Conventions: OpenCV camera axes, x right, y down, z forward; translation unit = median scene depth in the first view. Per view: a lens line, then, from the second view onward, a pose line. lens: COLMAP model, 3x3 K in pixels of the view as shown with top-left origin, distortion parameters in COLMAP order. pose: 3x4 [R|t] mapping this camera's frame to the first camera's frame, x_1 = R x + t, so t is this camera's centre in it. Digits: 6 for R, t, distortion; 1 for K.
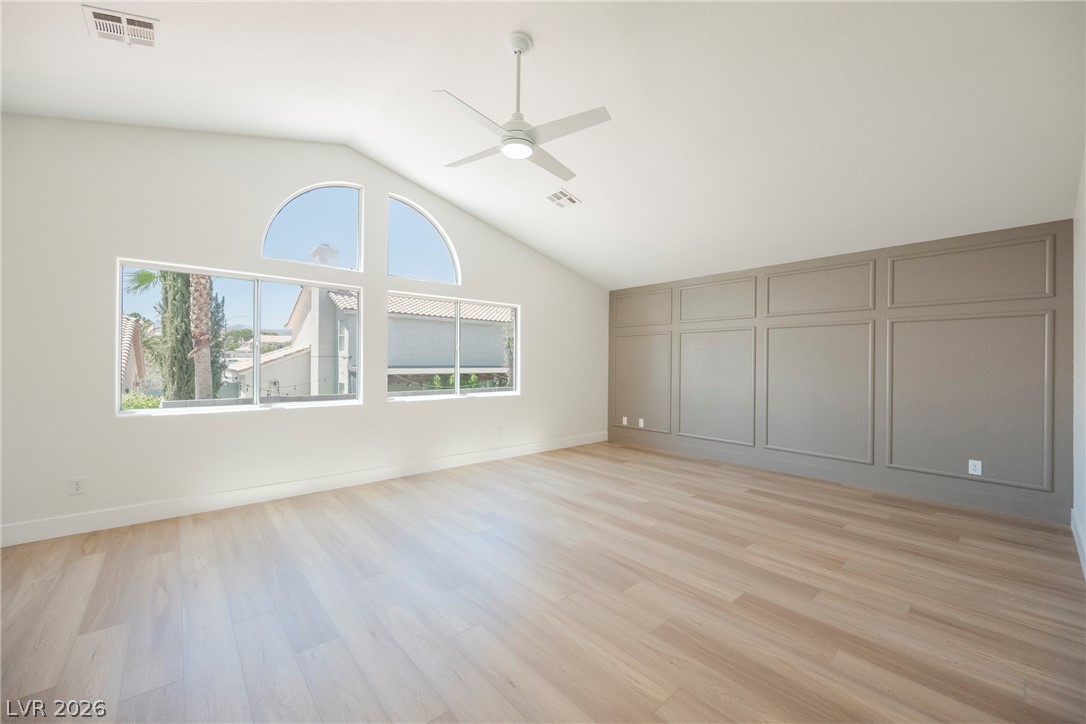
lens RADIAL K [[424.6, 0, 547.2], [0, 424.6, 361.3], [0, 0, 1]] dist [-0.000834, -0.000105]
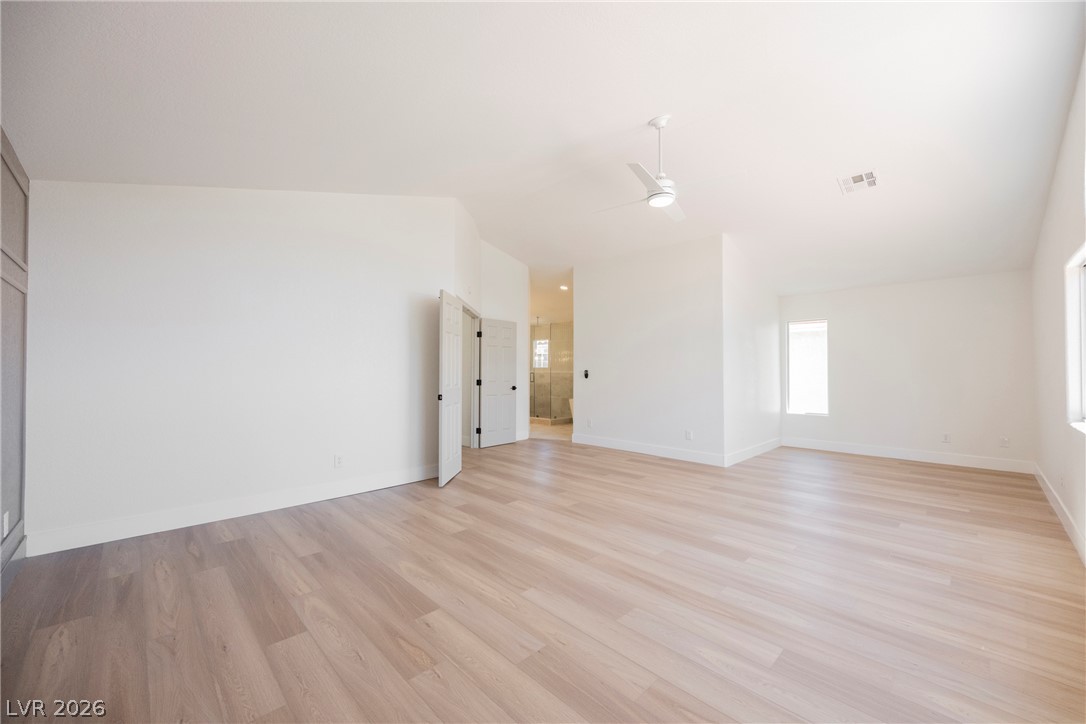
lens RADIAL K [[424.6, 0, 549.0], [0, 424.6, 364.3], [0, 0, 1]] dist [-0.000834, -0.000105]
pose [[-0.998368, -0.011603, -0.055916, 0.267284], [-0.010995, 0.999877, -0.011179, 0.014794], [0.056039, -0.010546, -0.998373, 1.785123]]
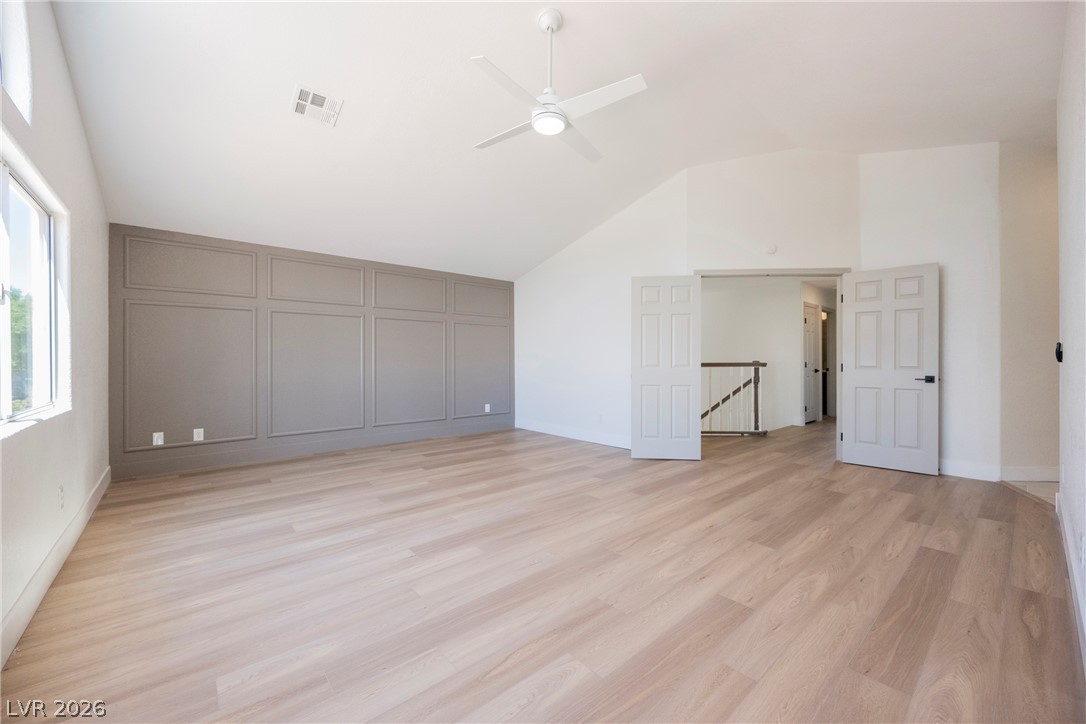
lens RADIAL K [[424.6, 0, 547.0], [0, 424.6, 364.8], [0, 0, 1]] dist [-0.000834, -0.000105]
pose [[0.002846, -0.017526, 0.999842, -0.849402], [0.003181, 0.999842, 0.017517, 0.038121], [-0.999991, 0.003131, 0.002901, 0.790170]]
